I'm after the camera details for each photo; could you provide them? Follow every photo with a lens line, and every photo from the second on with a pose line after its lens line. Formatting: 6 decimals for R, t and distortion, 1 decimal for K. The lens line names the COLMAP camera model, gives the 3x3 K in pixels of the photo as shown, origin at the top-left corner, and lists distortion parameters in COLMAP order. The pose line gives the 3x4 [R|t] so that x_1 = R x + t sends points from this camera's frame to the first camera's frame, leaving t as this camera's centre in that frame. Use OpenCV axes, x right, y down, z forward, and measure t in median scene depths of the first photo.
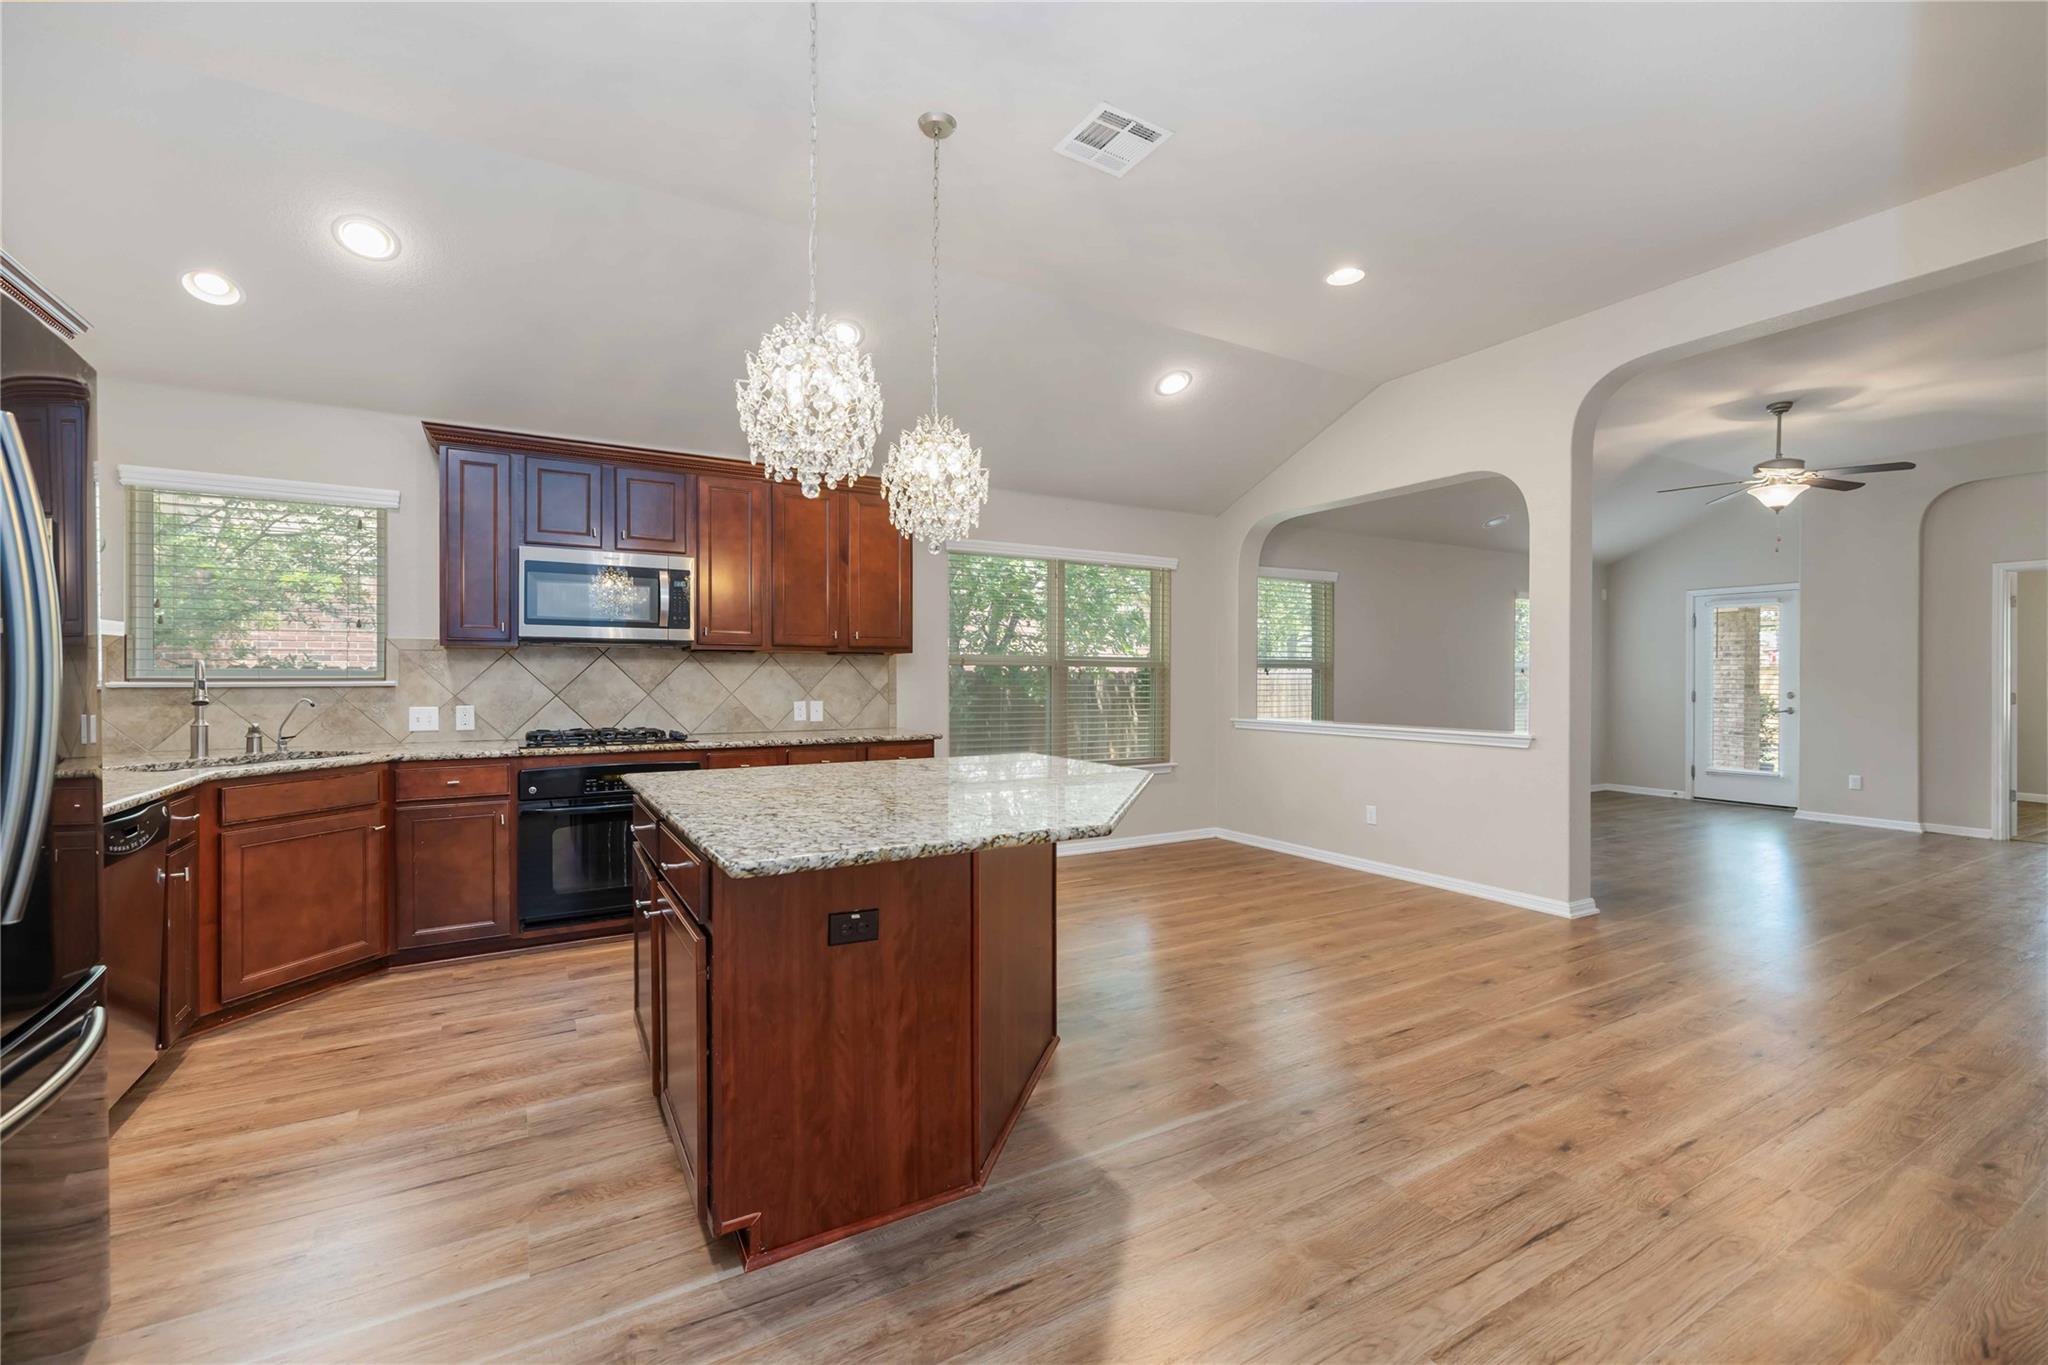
lens RADIAL K [[859.3, 0, 1008.2], [0, 859.3, 672.4], [0, 0, 1]] dist [0.001644, 0.000313]
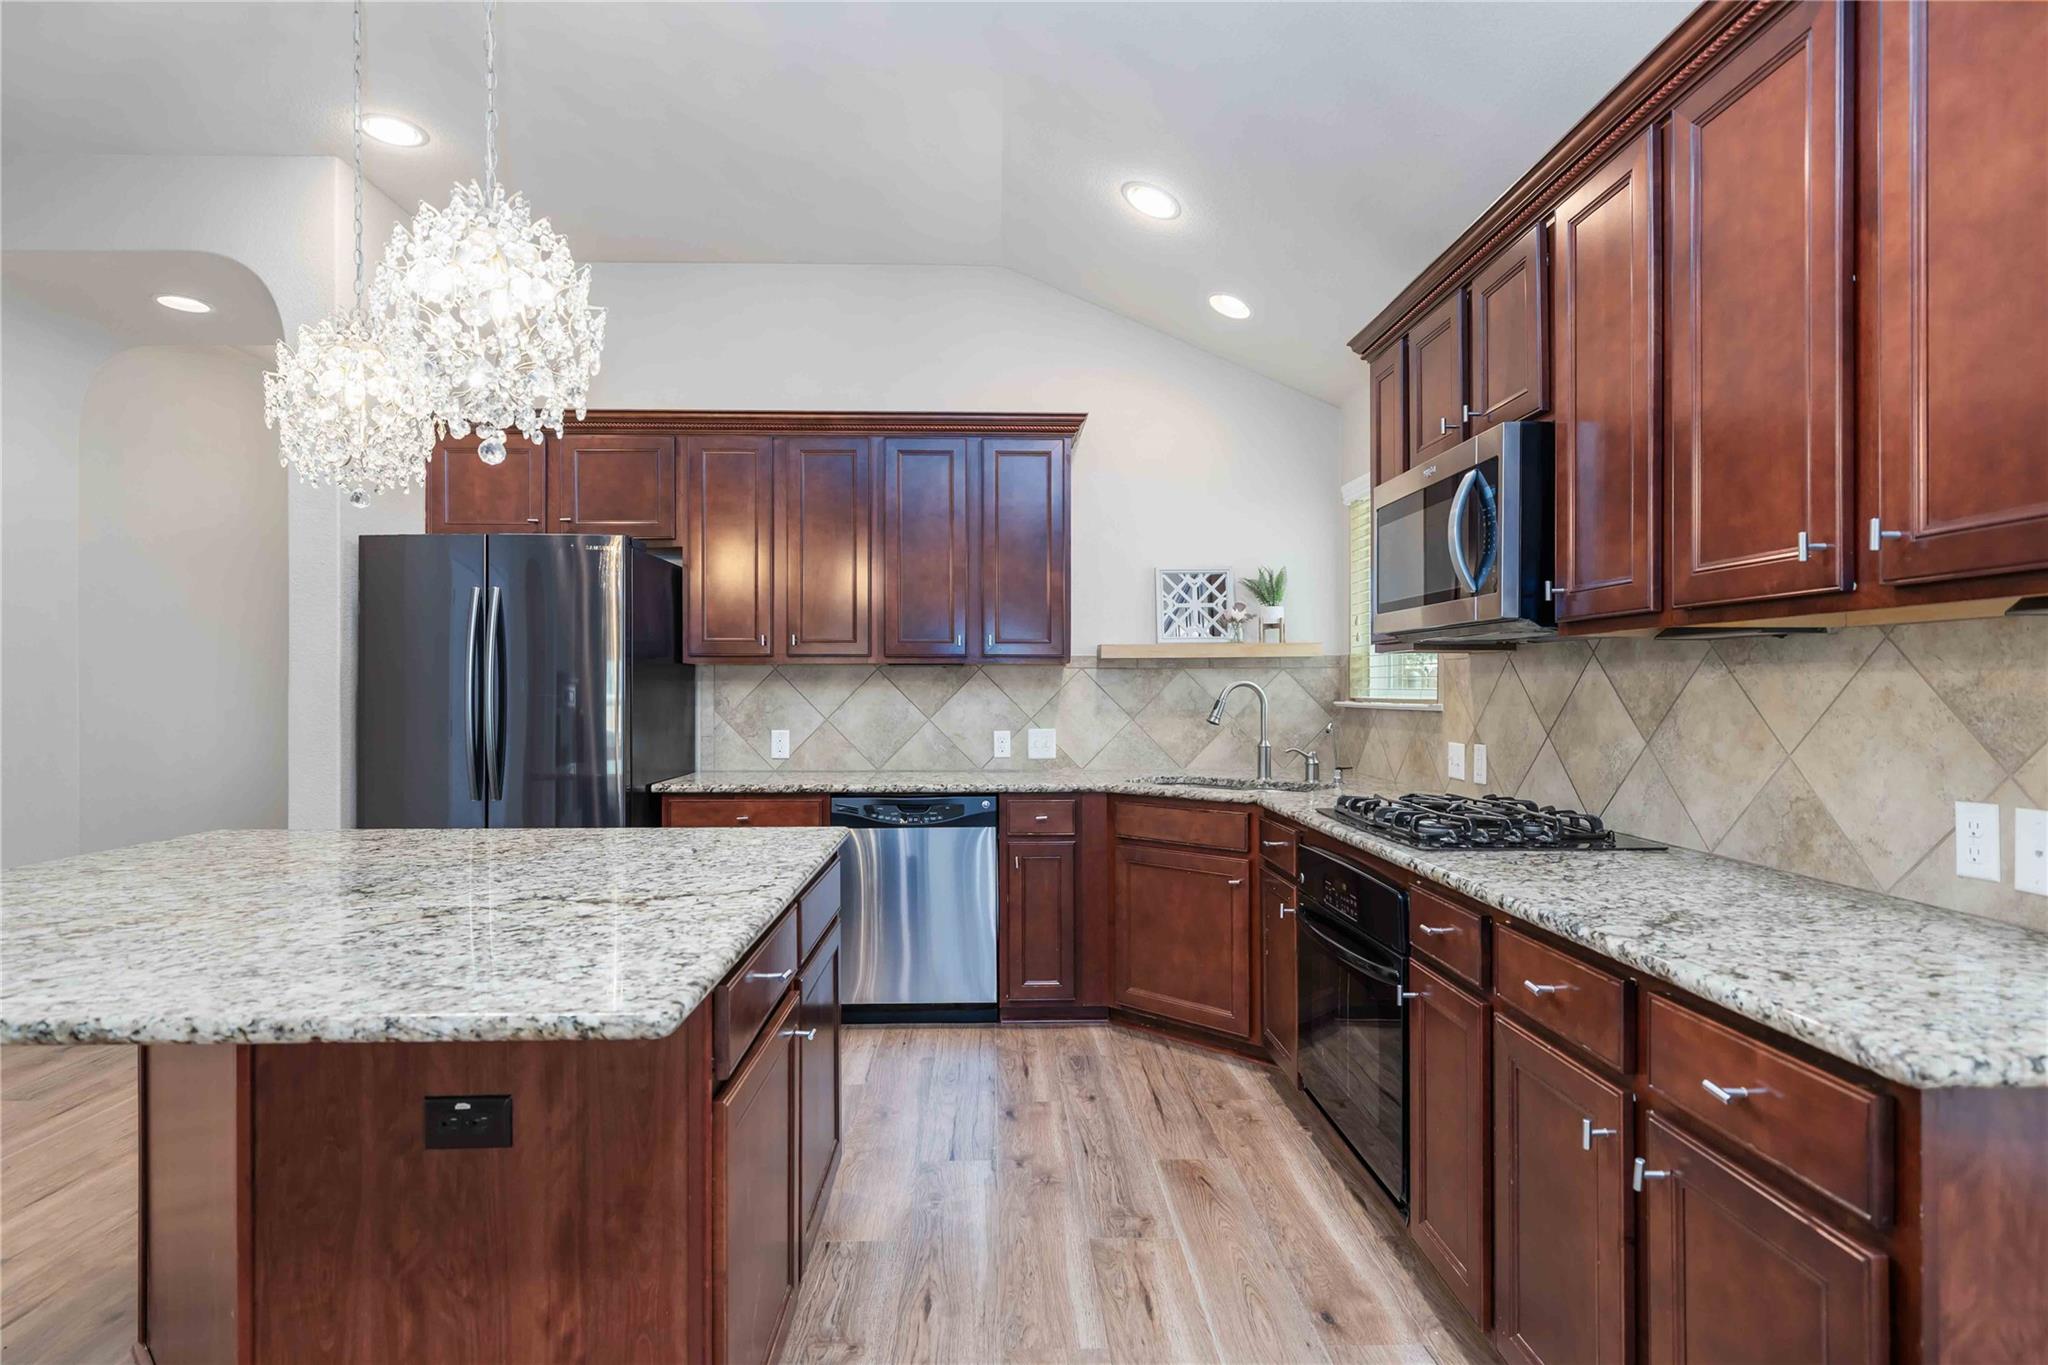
lens RADIAL K [[1071.4, 0, 1016.6], [0, 1071.4, 690.0], [0, 0, 1]] dist [0.001872, -0.000564]
pose [[-0.479840, 0.000909, -0.877356, 0.247504], [0.003936, 0.999992, -0.001117, -0.002160], [0.877347, -0.003989, -0.479839, 1.212196]]
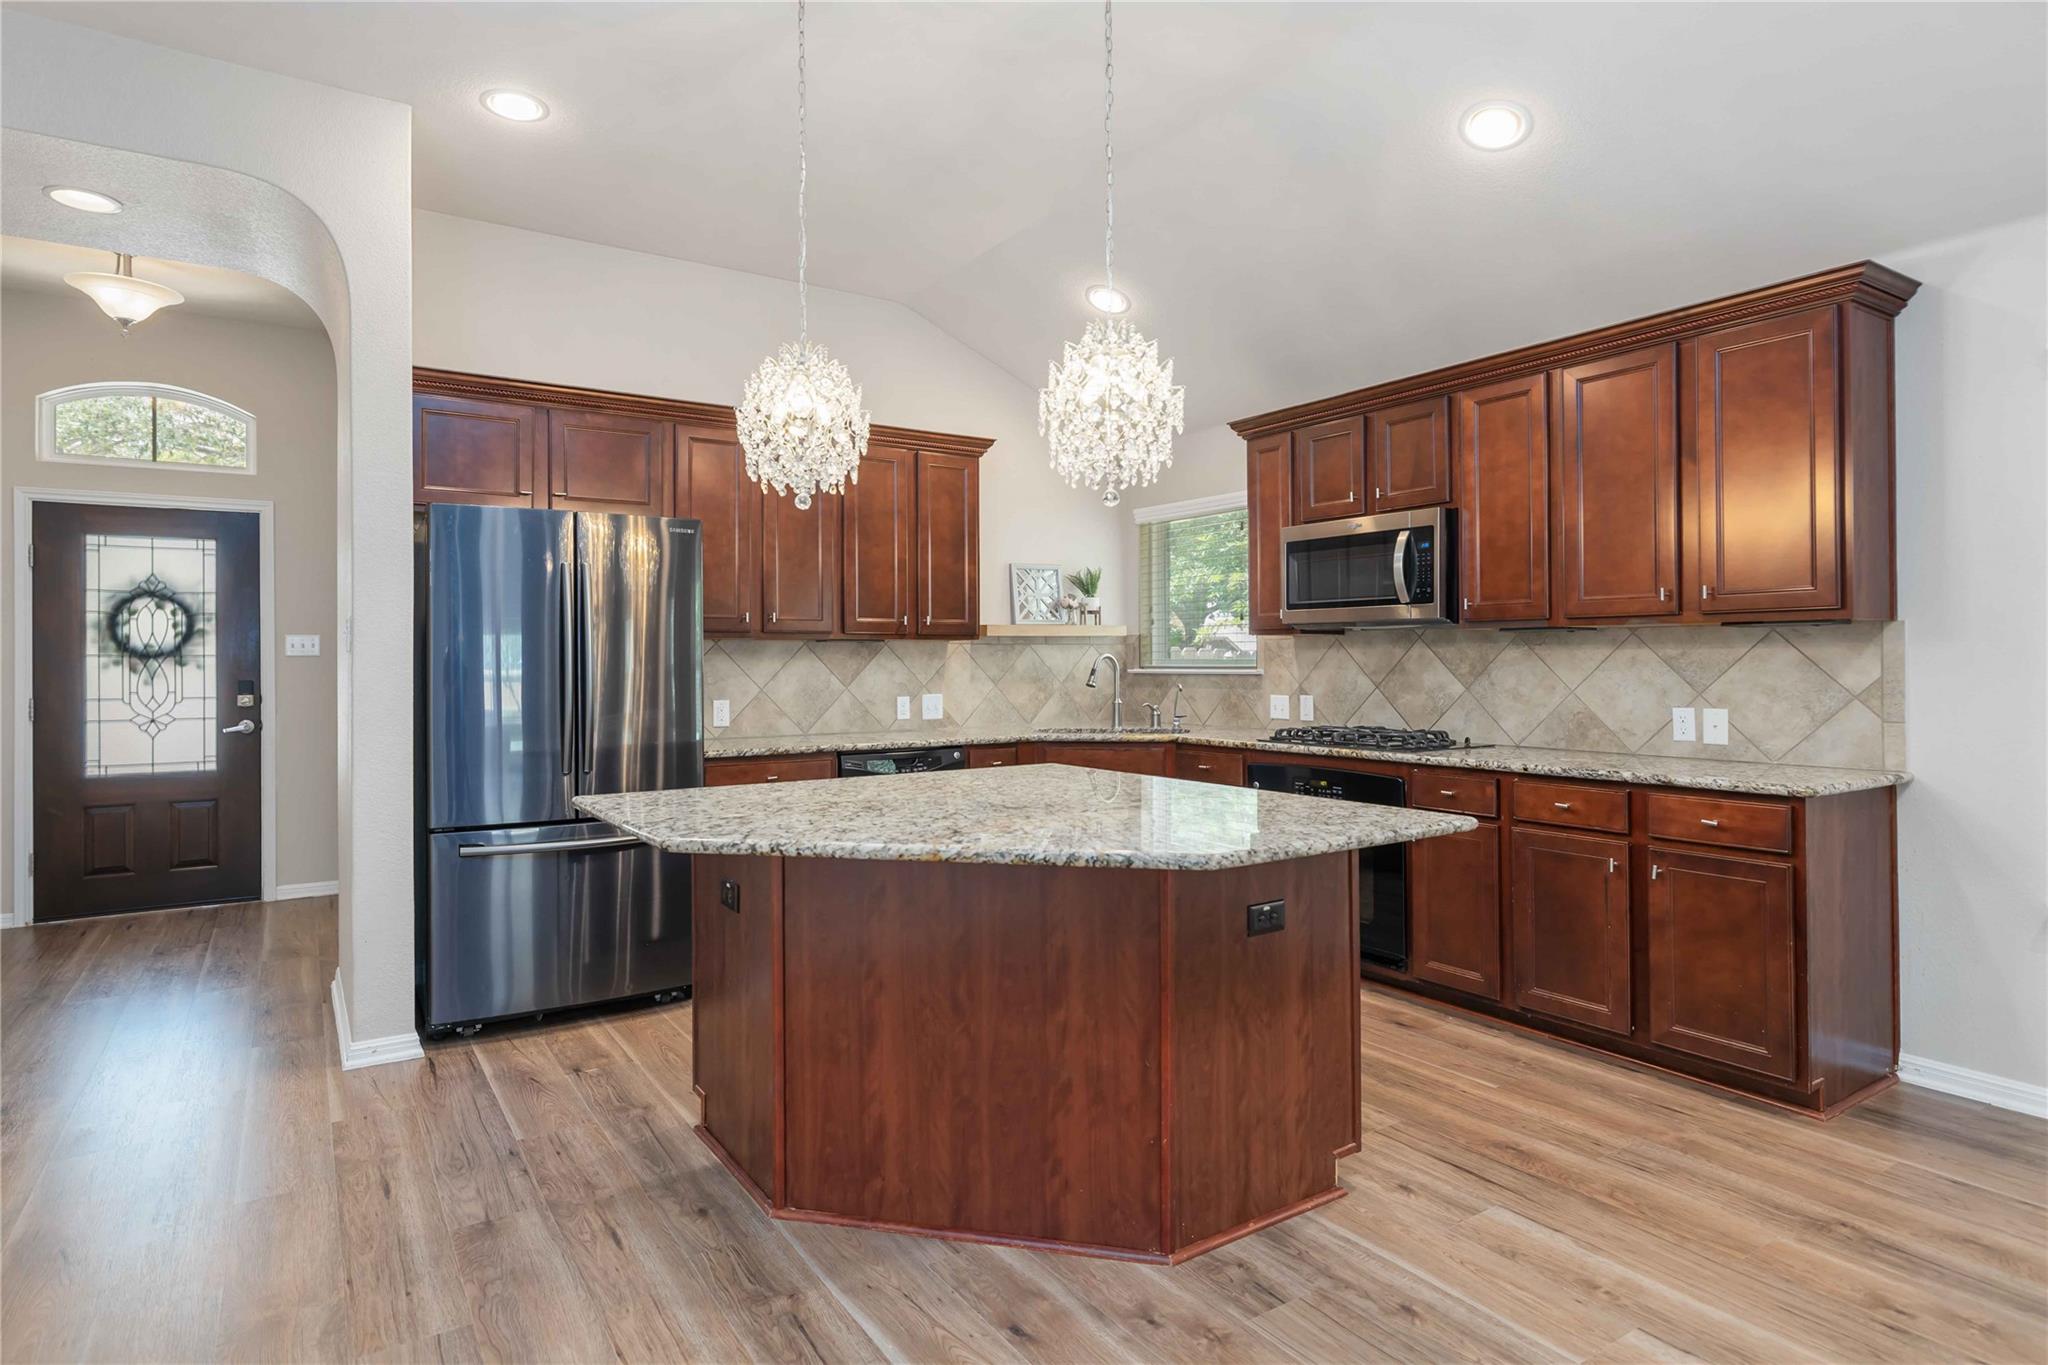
lens RADIAL K [[1090.3, 0, 987.3], [0, 1090.3, 655.9], [0, 0, 1]] dist [0.000275, 0.000491]
pose [[0.045693, -0.004839, -0.998944, 0.653097], [0.009503, 0.999945, -0.004410, -0.004447], [0.998910, -0.009292, 0.045736, 0.656439]]
